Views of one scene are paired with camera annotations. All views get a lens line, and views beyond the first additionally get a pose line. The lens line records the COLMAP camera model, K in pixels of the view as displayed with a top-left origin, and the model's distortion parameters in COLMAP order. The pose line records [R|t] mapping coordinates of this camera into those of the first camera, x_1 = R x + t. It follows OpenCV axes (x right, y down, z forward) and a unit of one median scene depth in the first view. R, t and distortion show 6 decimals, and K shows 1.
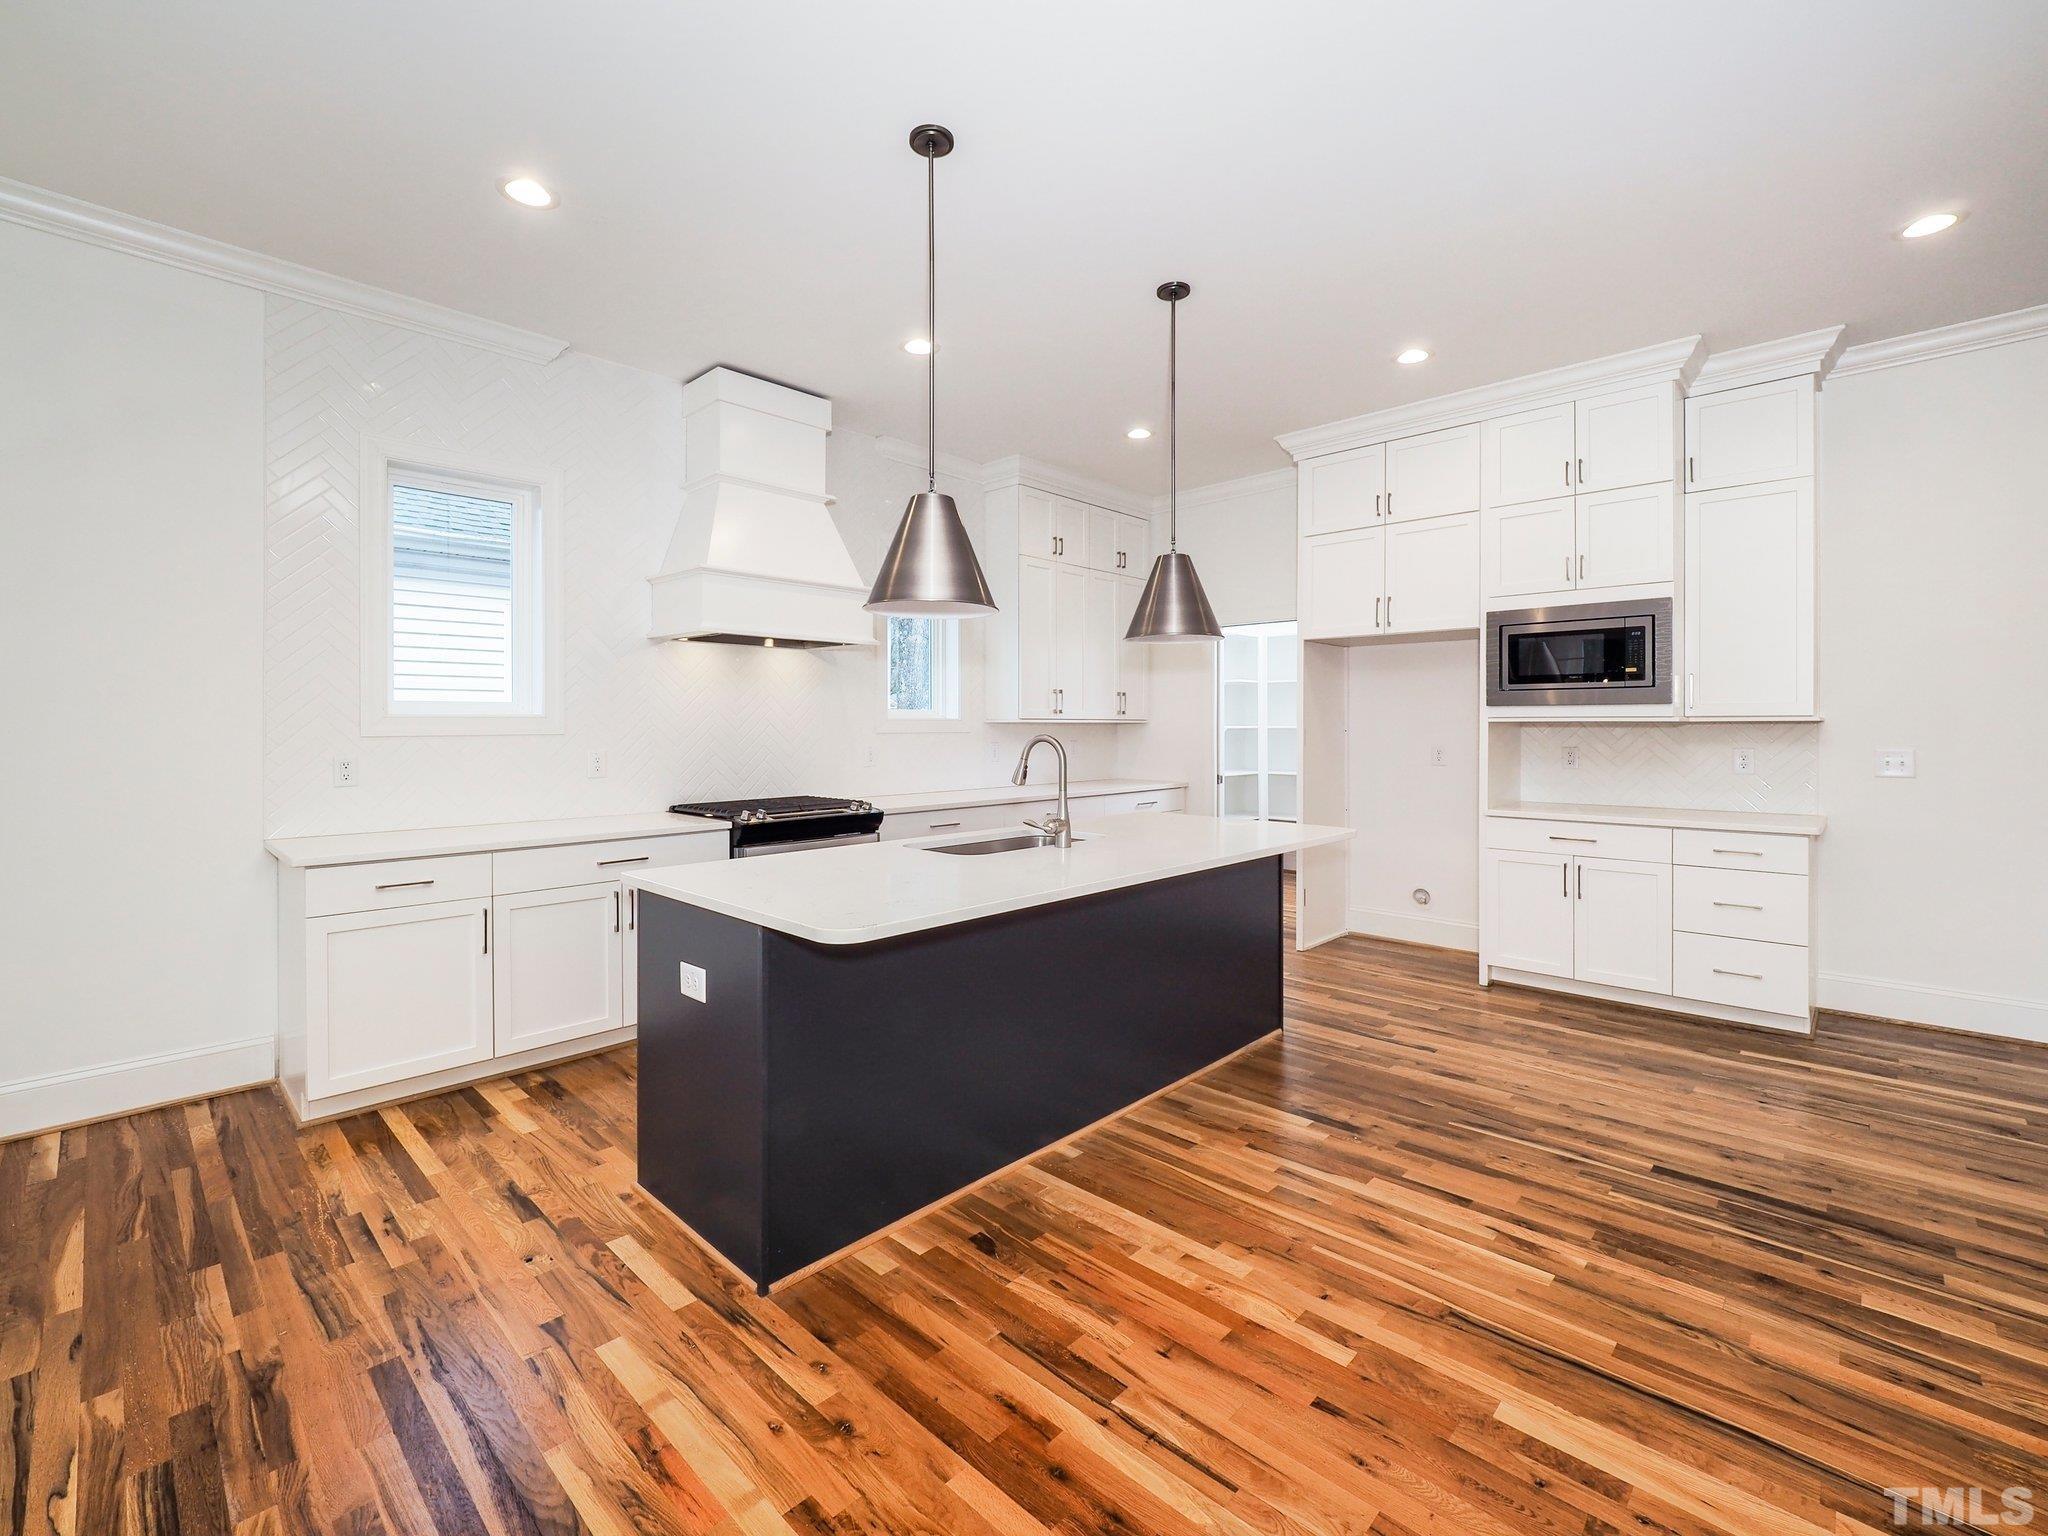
lens RADIAL K [[875.5, 0, 1020.1], [0, 875.5, 735.0], [0, 0, 1]] dist [-0.010885, 0.000042]
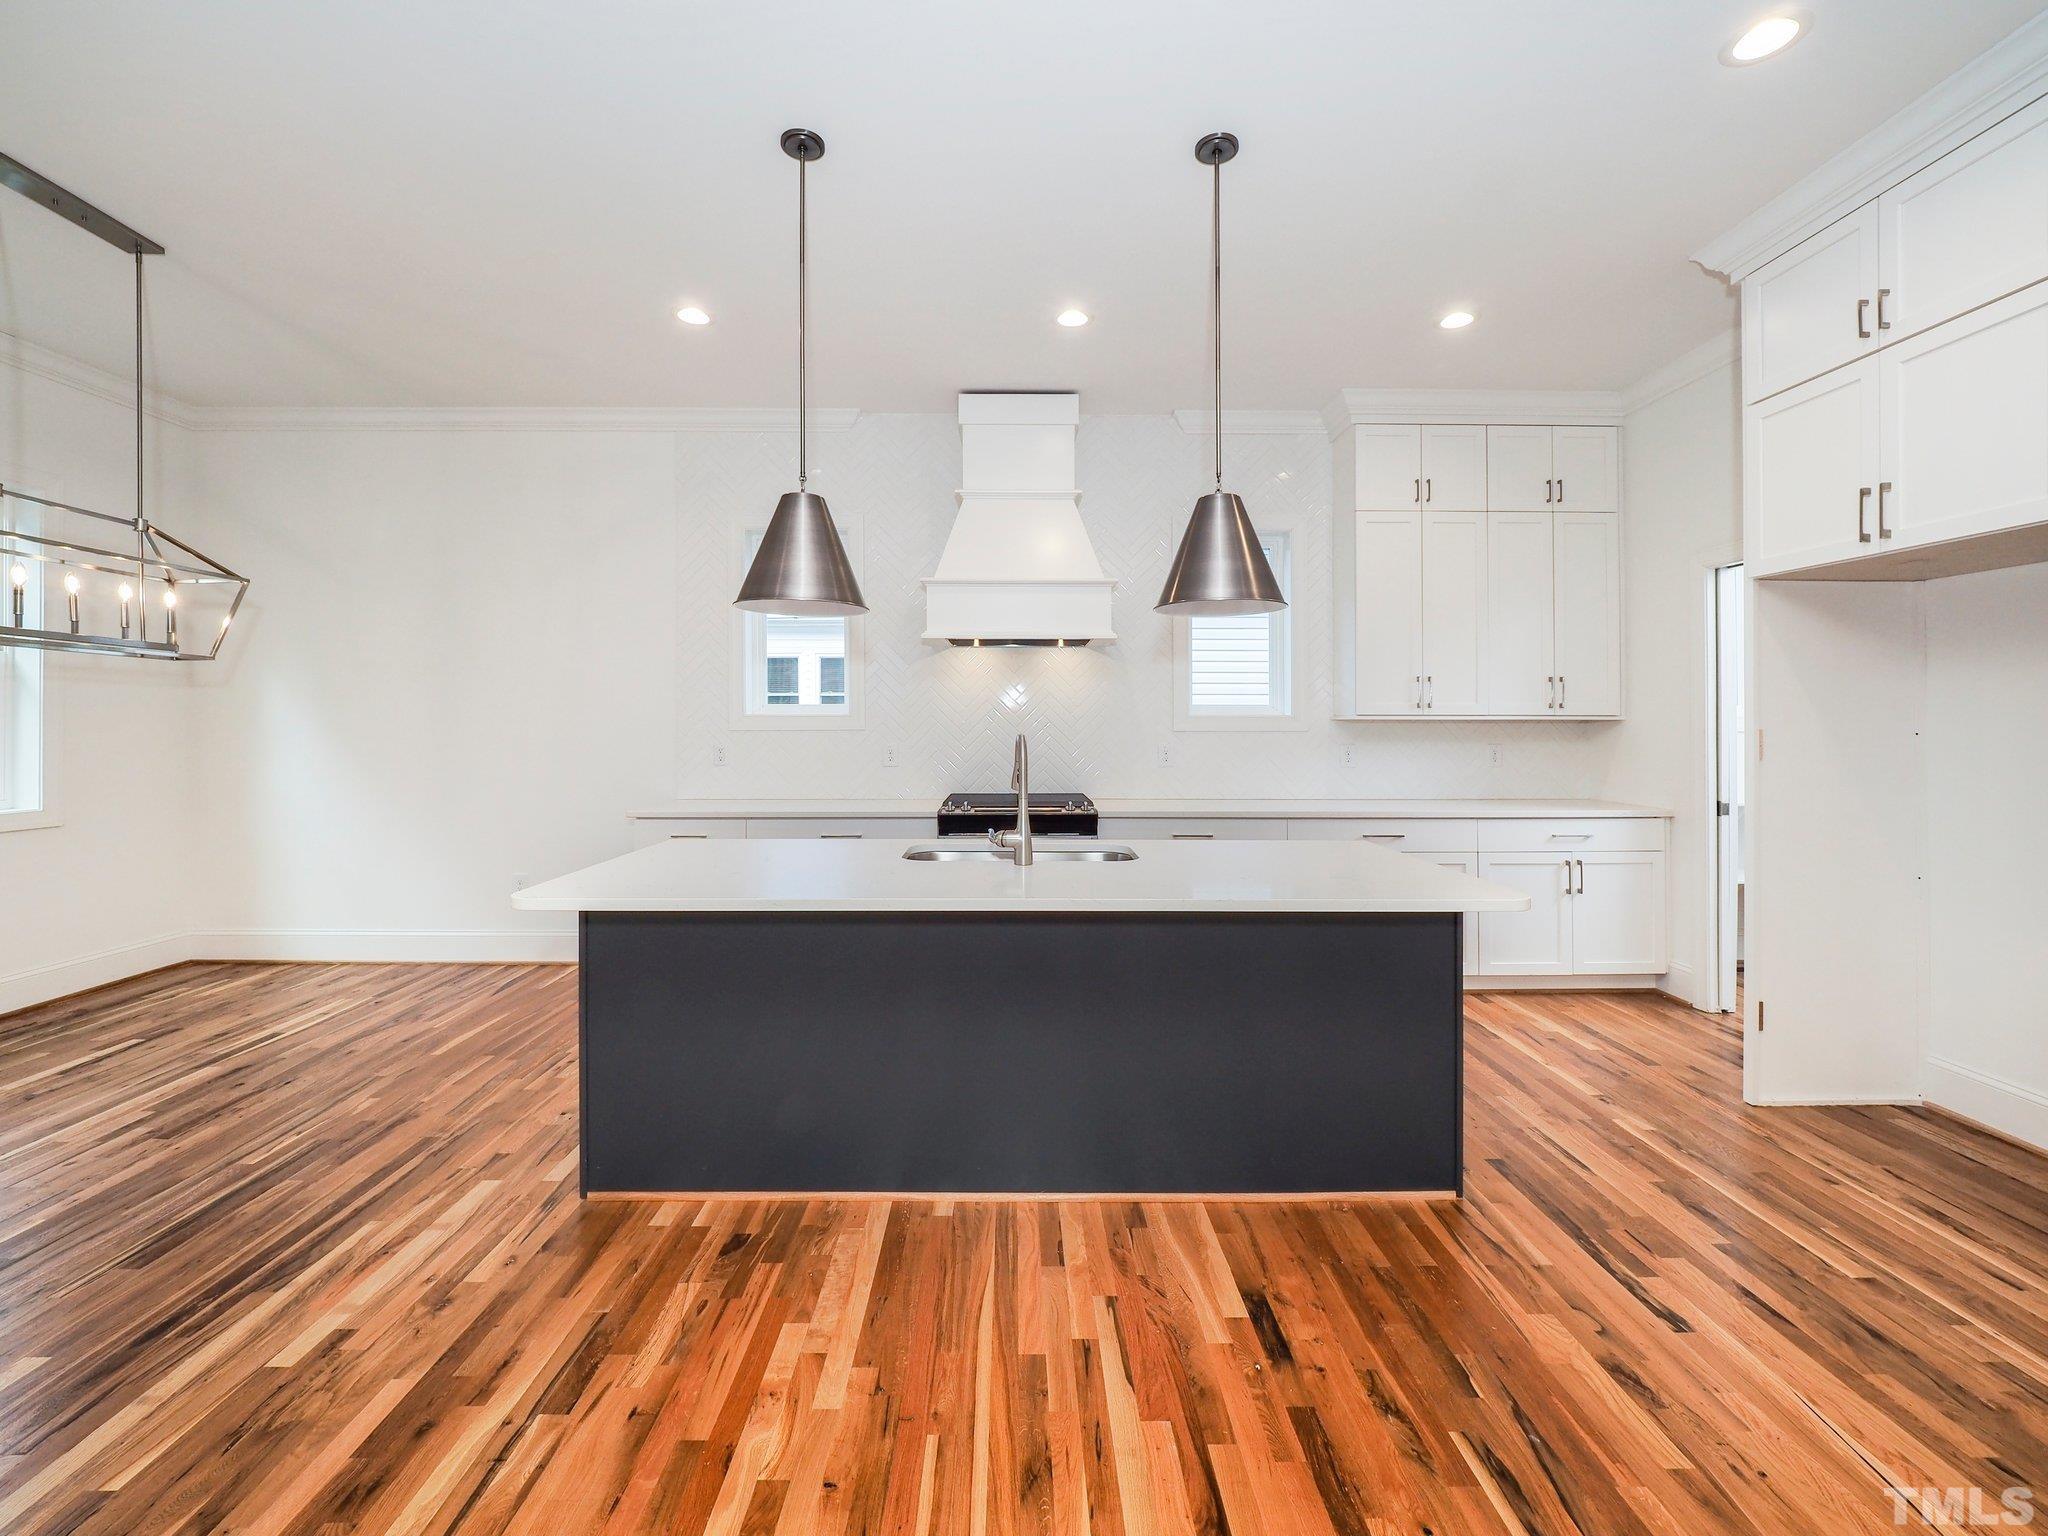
lens RADIAL K [[875.5, 0, 988.0], [0, 875.5, 718.4], [0, 0, 1]] dist [-0.010885, 0.000042]
pose [[0.701724, -0.005801, -0.712425, 0.744667], [-0.009410, 0.999804, -0.017410, 0.003389], [0.712386, 0.018921, 0.701532, 0.432092]]
